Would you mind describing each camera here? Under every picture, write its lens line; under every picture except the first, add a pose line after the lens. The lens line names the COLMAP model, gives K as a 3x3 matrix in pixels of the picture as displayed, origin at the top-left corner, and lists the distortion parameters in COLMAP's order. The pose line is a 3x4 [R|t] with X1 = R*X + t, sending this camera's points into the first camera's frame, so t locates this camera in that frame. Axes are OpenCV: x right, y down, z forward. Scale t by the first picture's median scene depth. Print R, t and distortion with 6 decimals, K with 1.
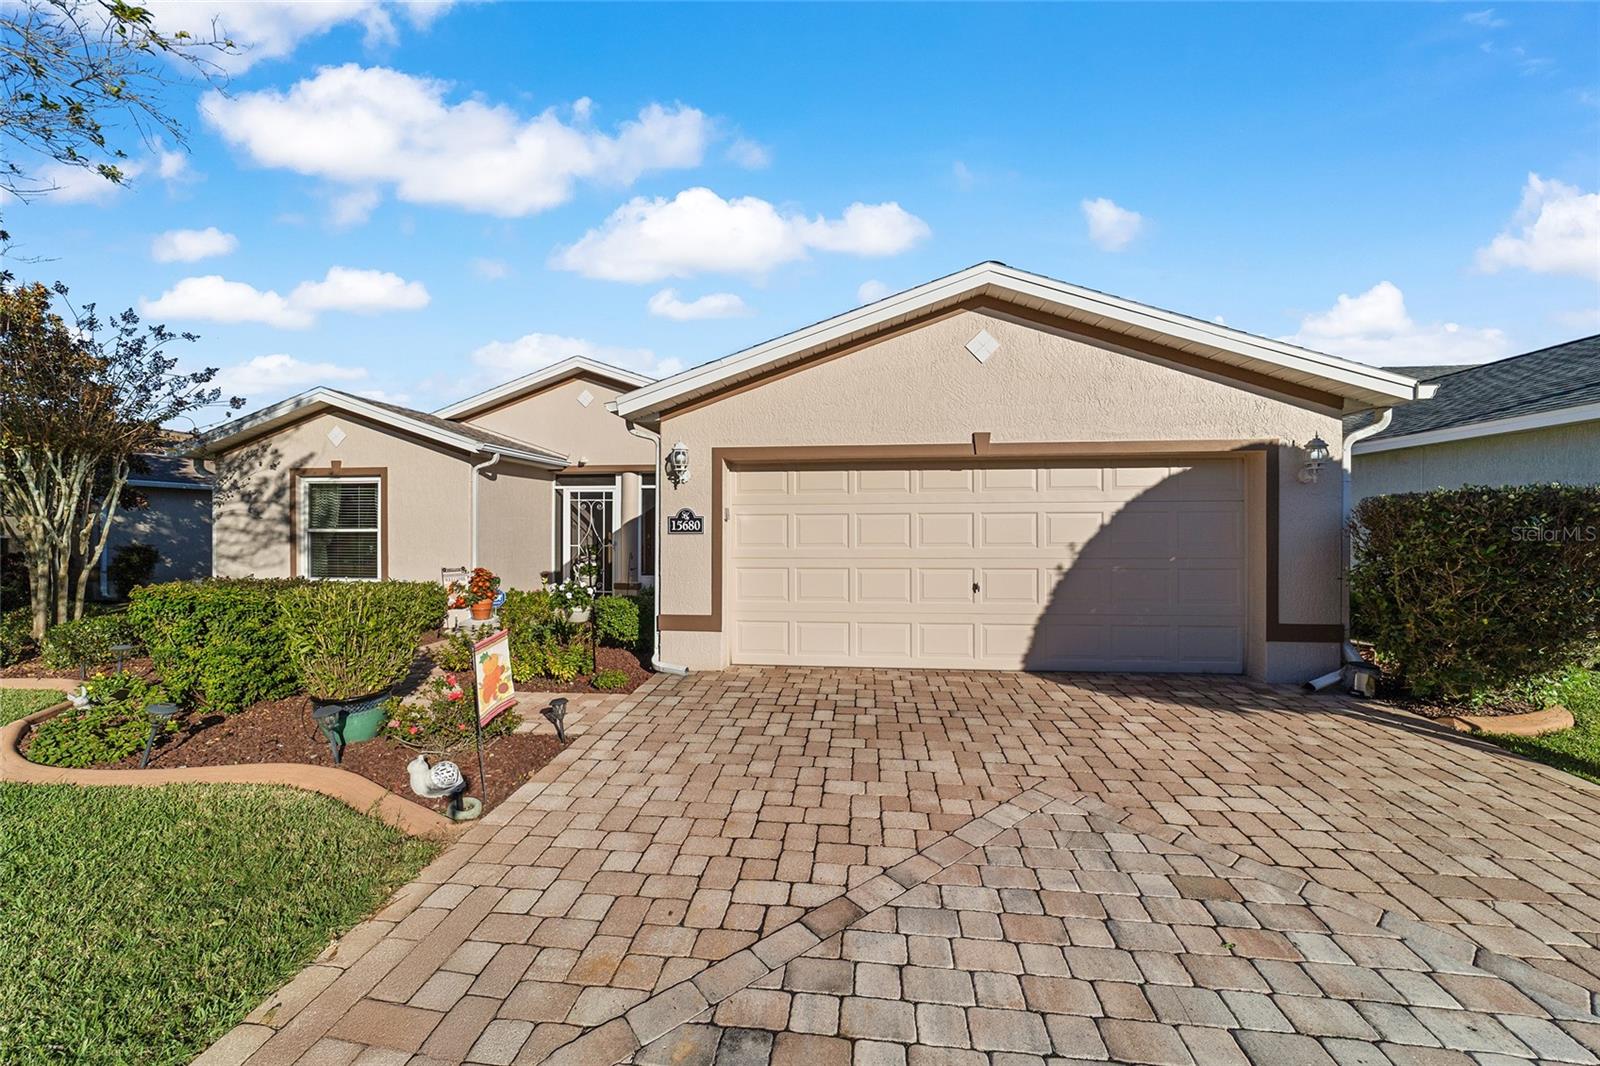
lens RADIAL K [[616.2, 0, 807.1], [0, 616.2, 534.4], [0, 0, 1]] dist [-0.017308, 0.007866]
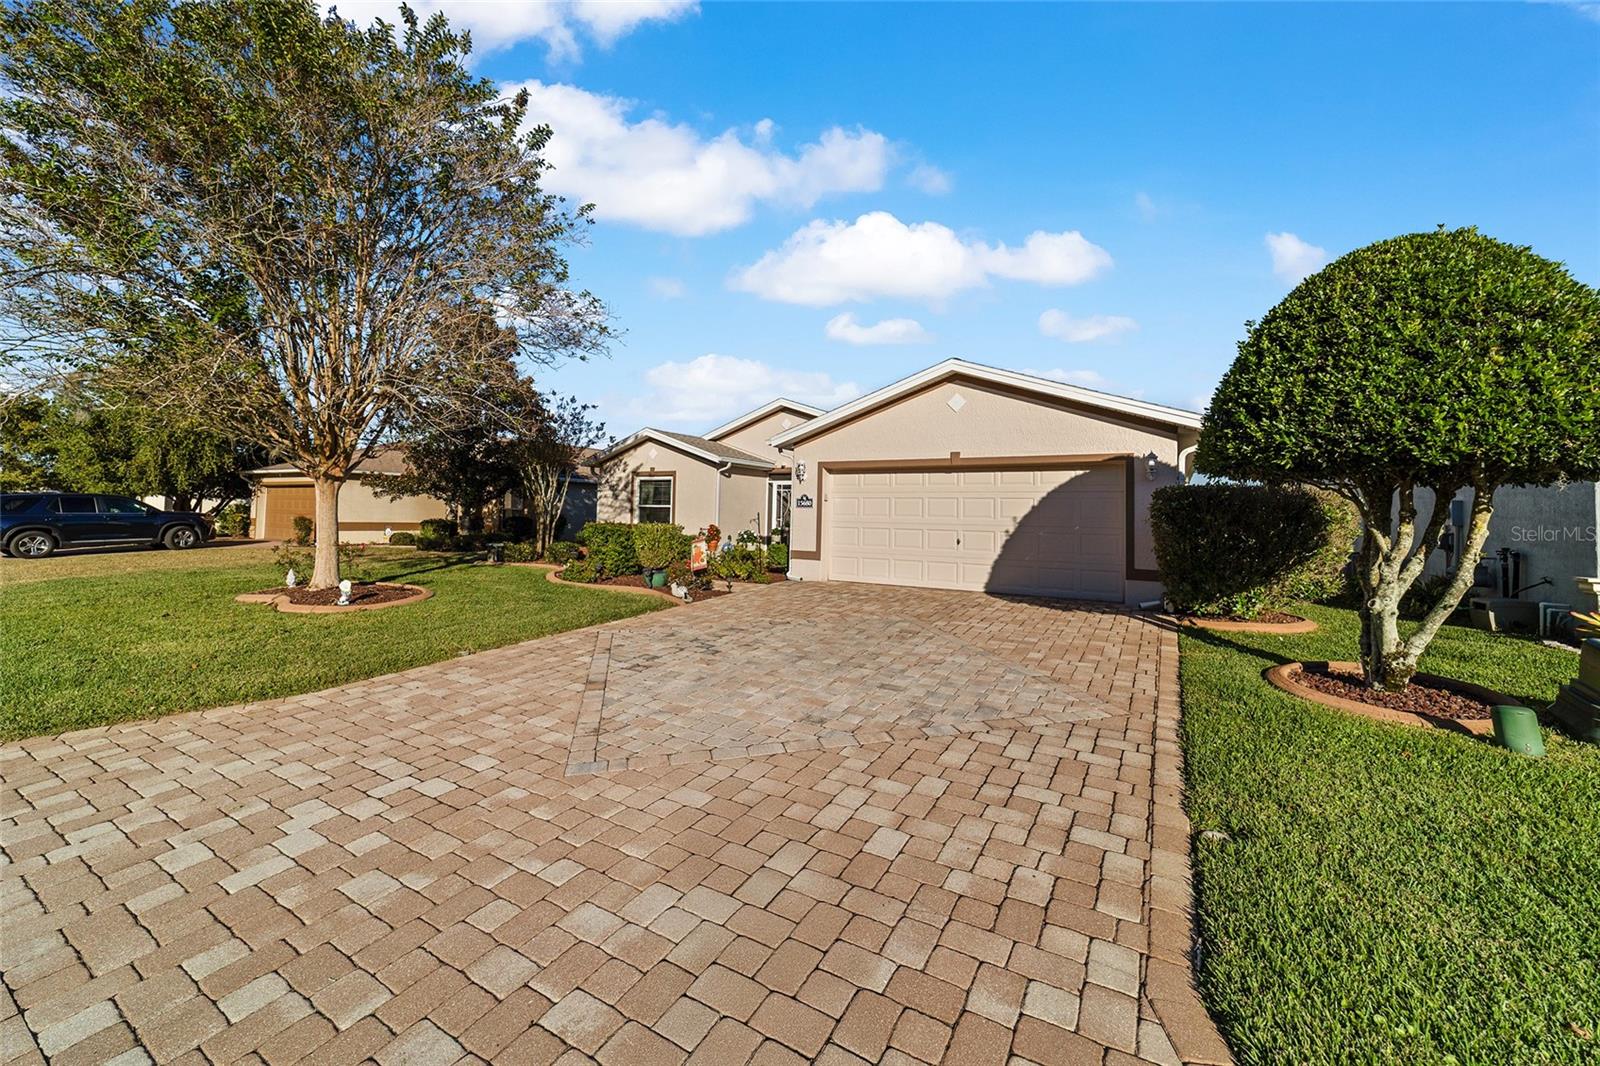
lens RADIAL K [[616.2, 0, 795.8], [0, 616.2, 527.3], [0, 0, 1]] dist [-0.017308, 0.007866]
pose [[0.911136, 0.029546, -0.411045, 0.505687], [-0.028865, 0.999552, 0.007865, 0.041079], [0.411094, 0.004699, 0.911581, -0.662940]]
